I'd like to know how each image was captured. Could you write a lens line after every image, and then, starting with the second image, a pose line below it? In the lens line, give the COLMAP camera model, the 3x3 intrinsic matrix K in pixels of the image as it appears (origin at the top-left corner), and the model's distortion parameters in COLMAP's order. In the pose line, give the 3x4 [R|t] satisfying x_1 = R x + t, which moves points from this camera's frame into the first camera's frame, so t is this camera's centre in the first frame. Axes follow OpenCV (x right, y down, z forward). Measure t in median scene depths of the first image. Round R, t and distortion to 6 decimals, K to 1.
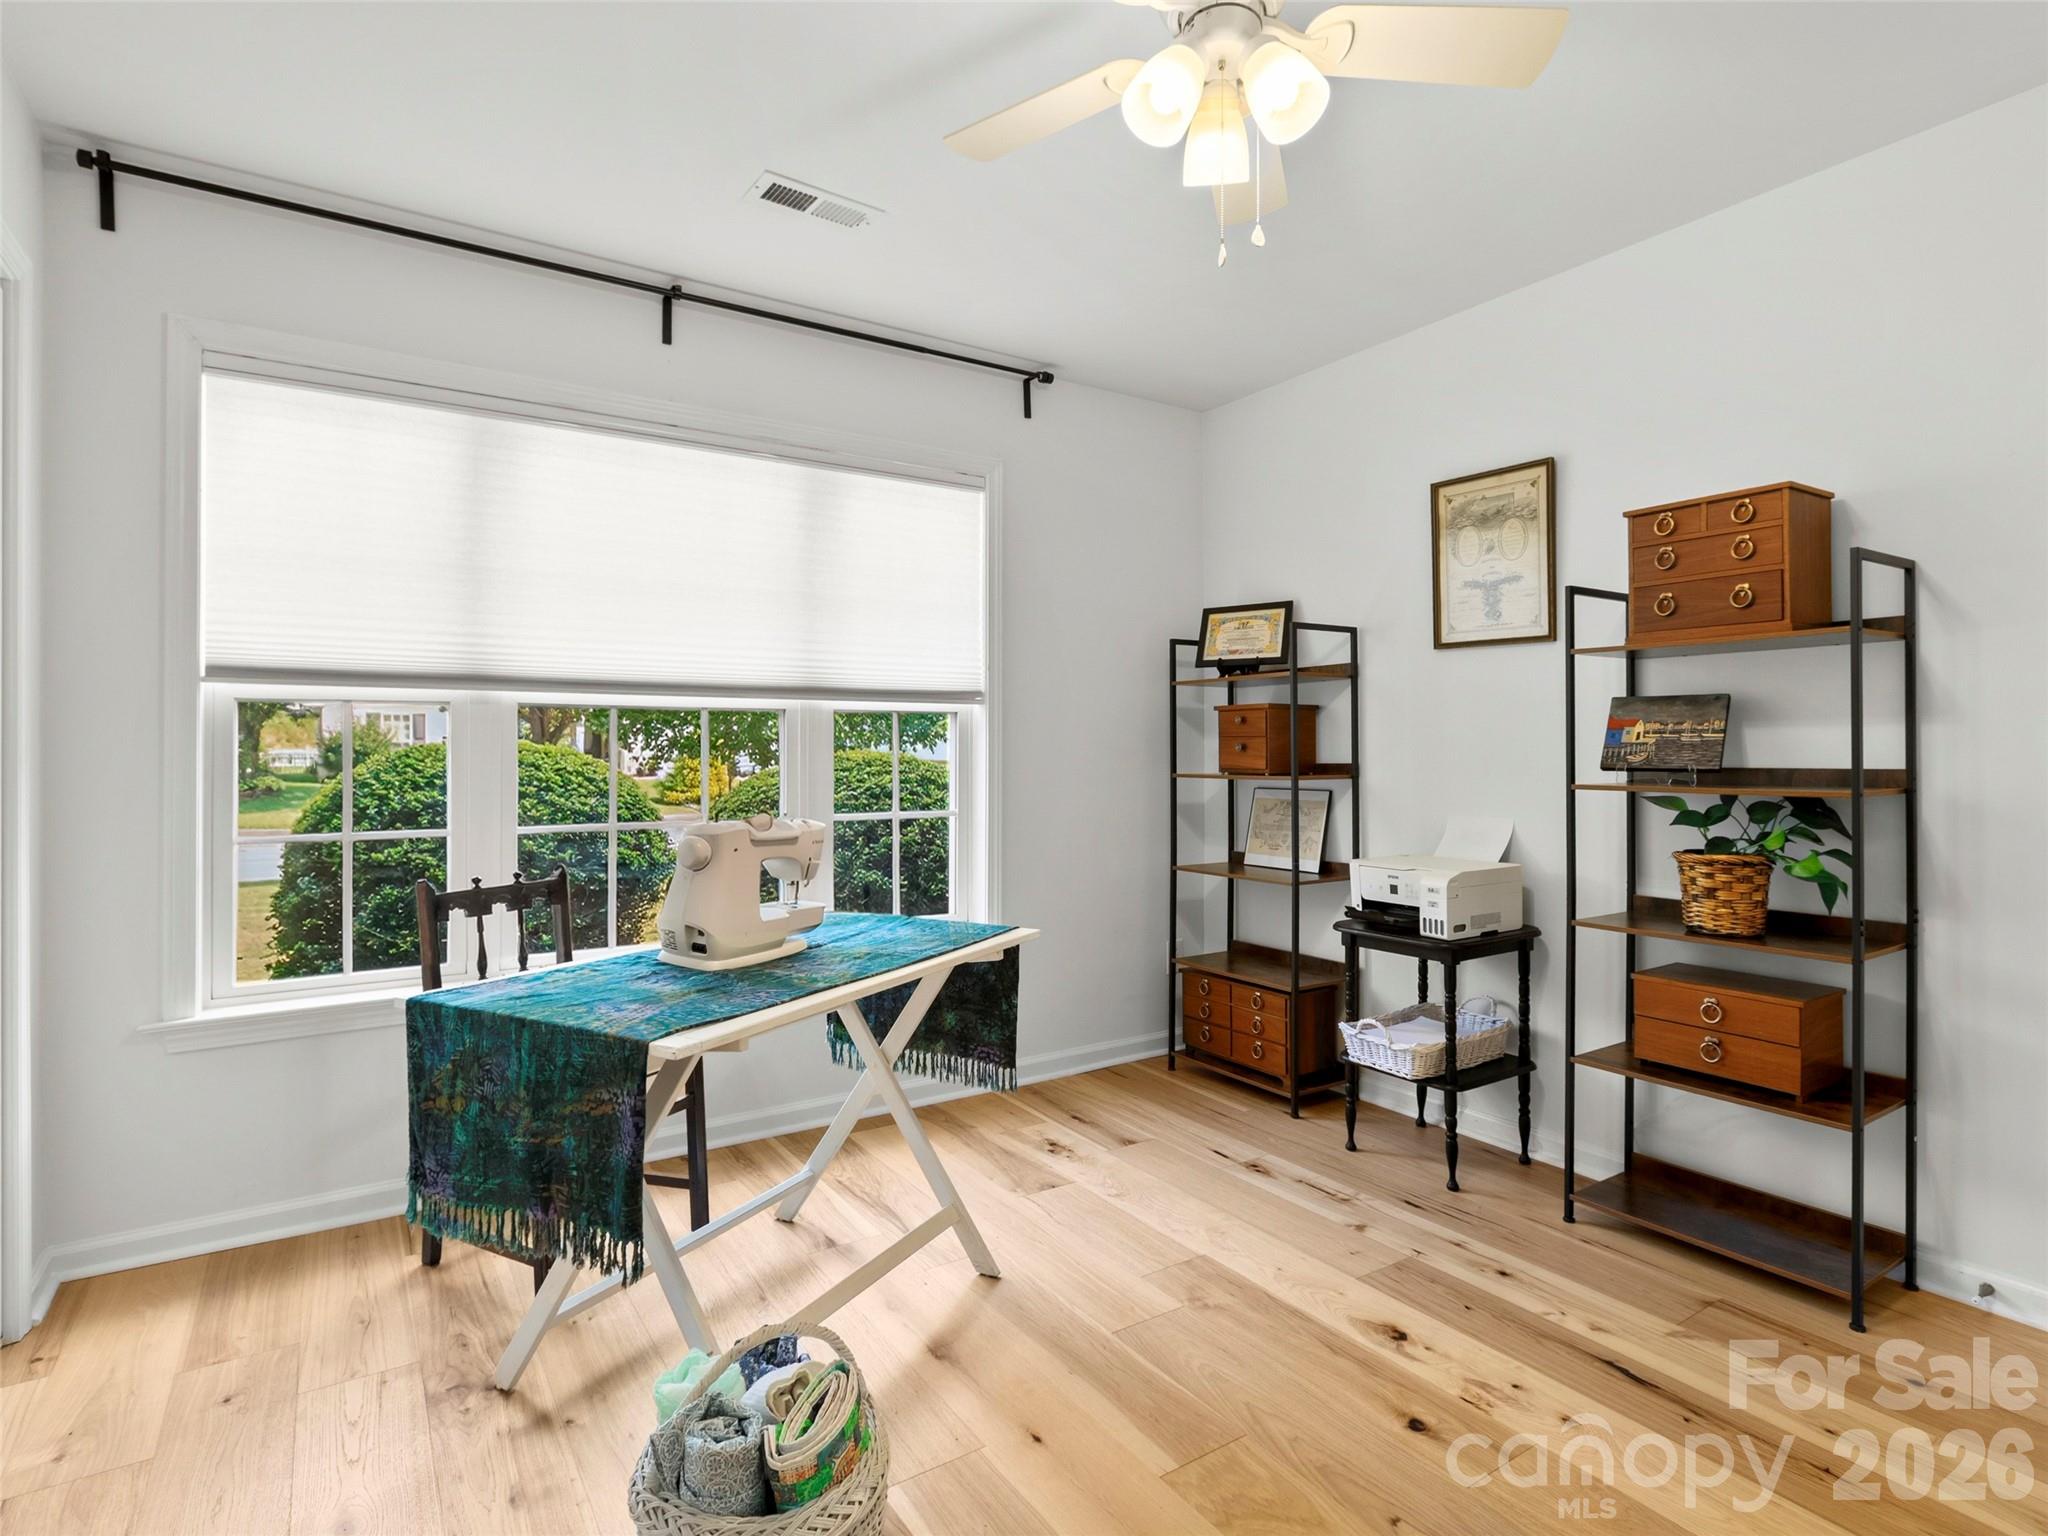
lens RADIAL K [[1071.0, 0, 1027.9], [0, 1071.0, 726.4], [0, 0, 1]] dist [0.001058, 0.000745]
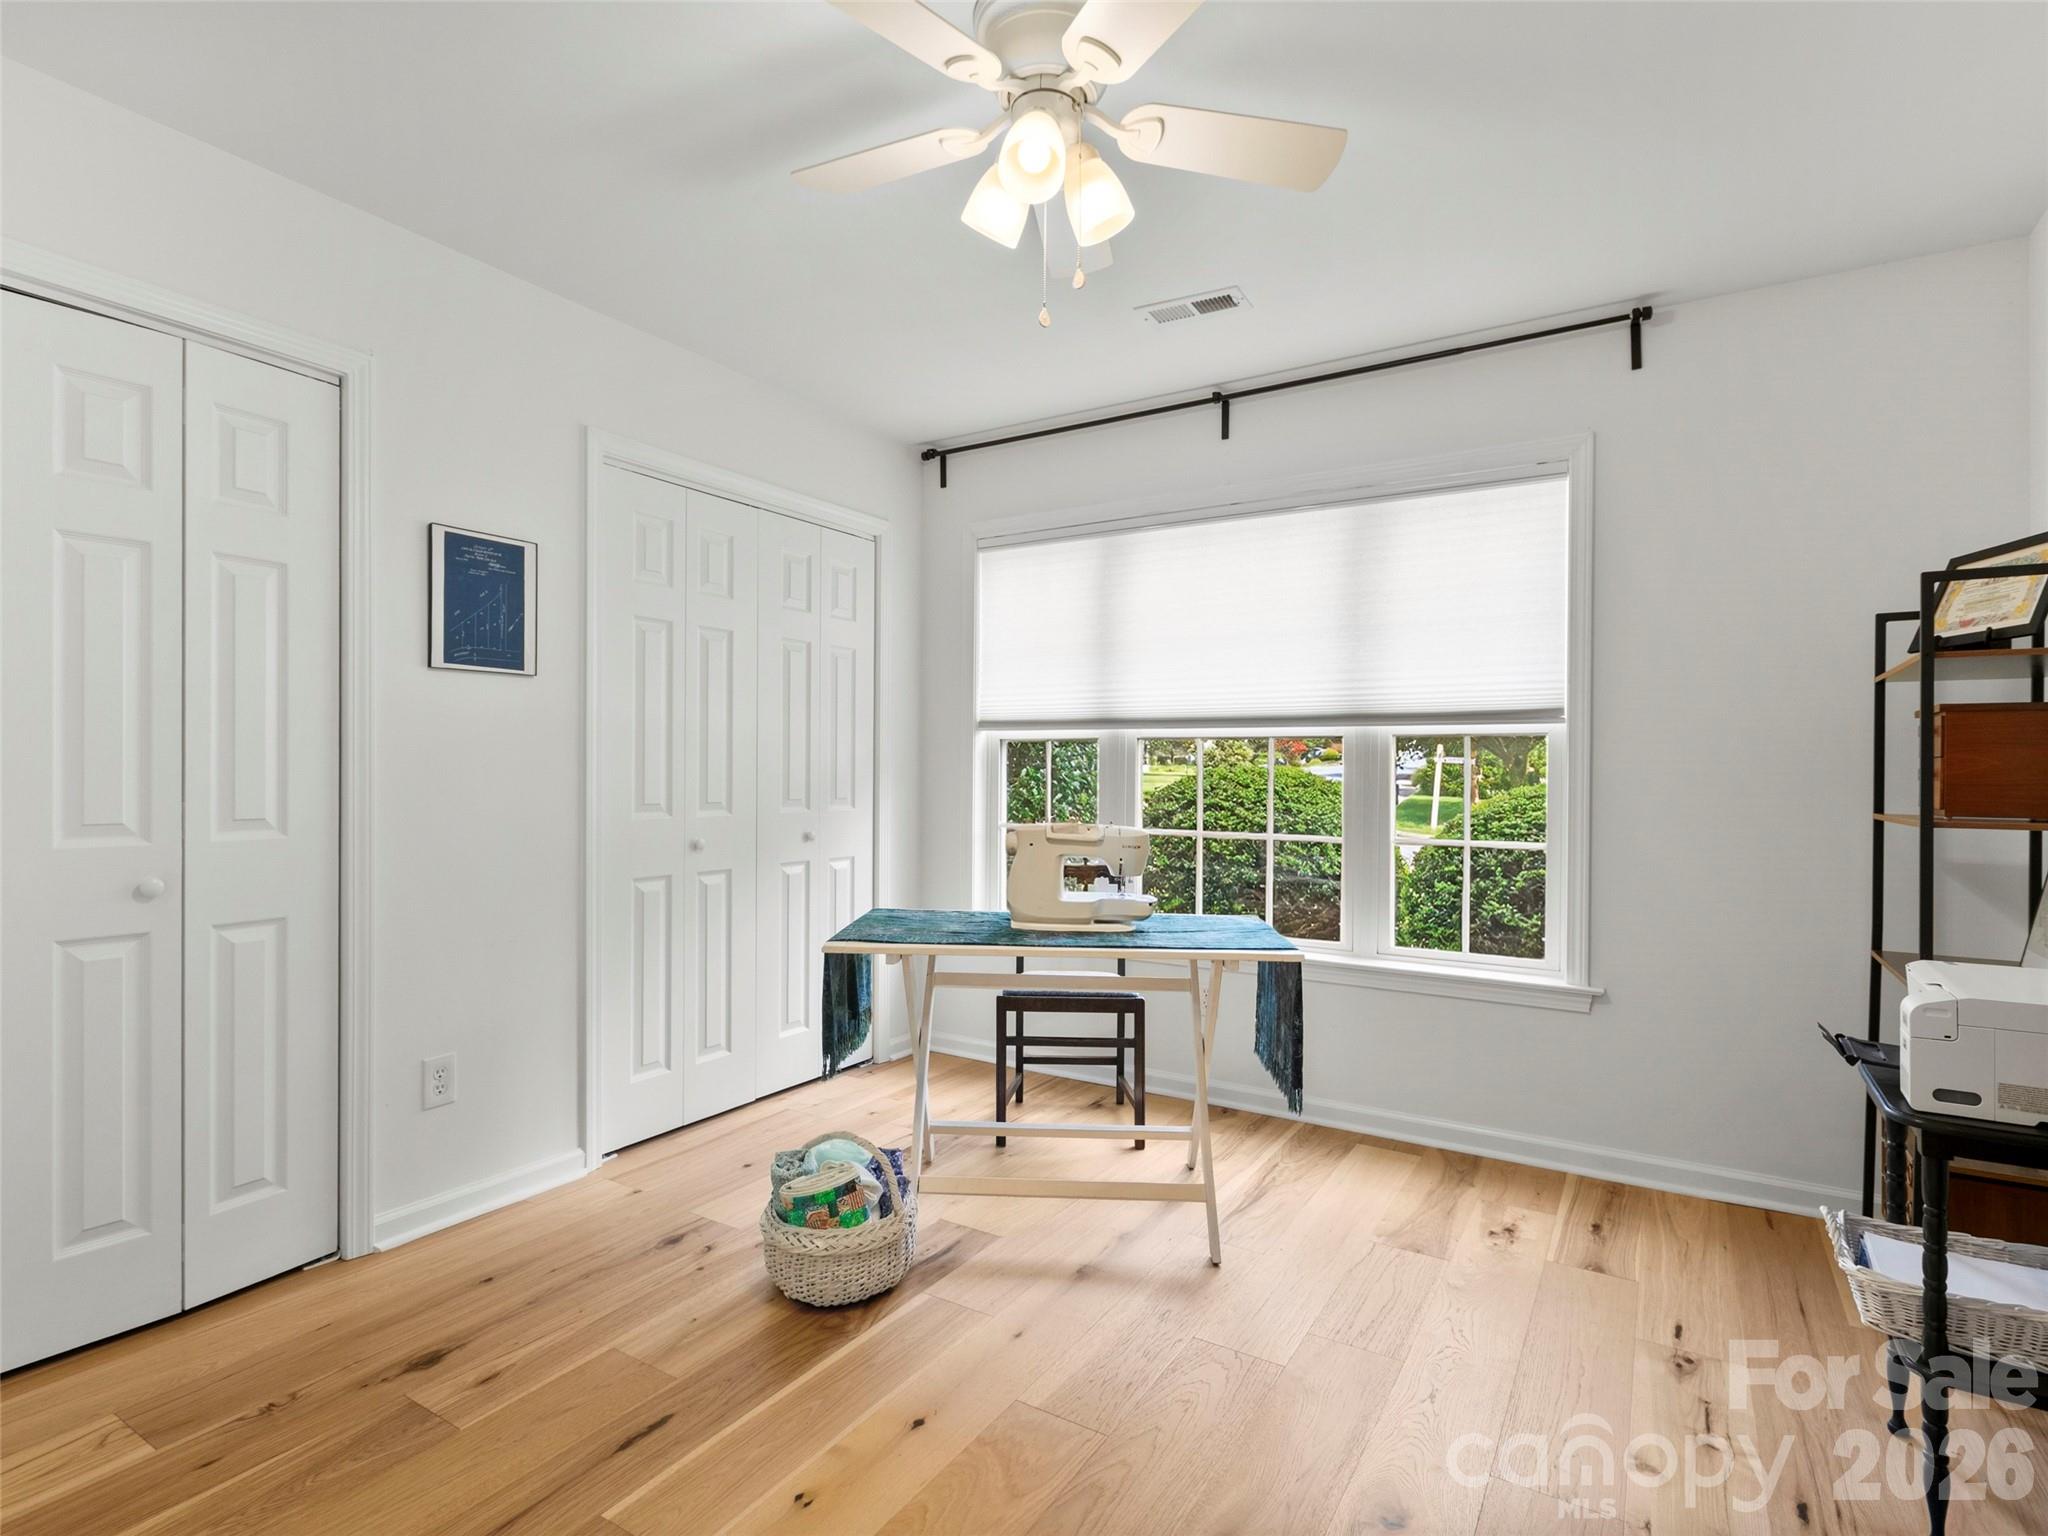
lens RADIAL K [[1036.0, 0, 1027.7], [0, 1036.0, 752.5], [0, 0, 1]] dist [0.002401, 0.000951]
pose [[0.416579, -0.012536, -0.909013, 0.579215], [0.010508, 0.999905, -0.008974, 0.006654], [0.909039, -0.005814, 0.416671, 0.275331]]
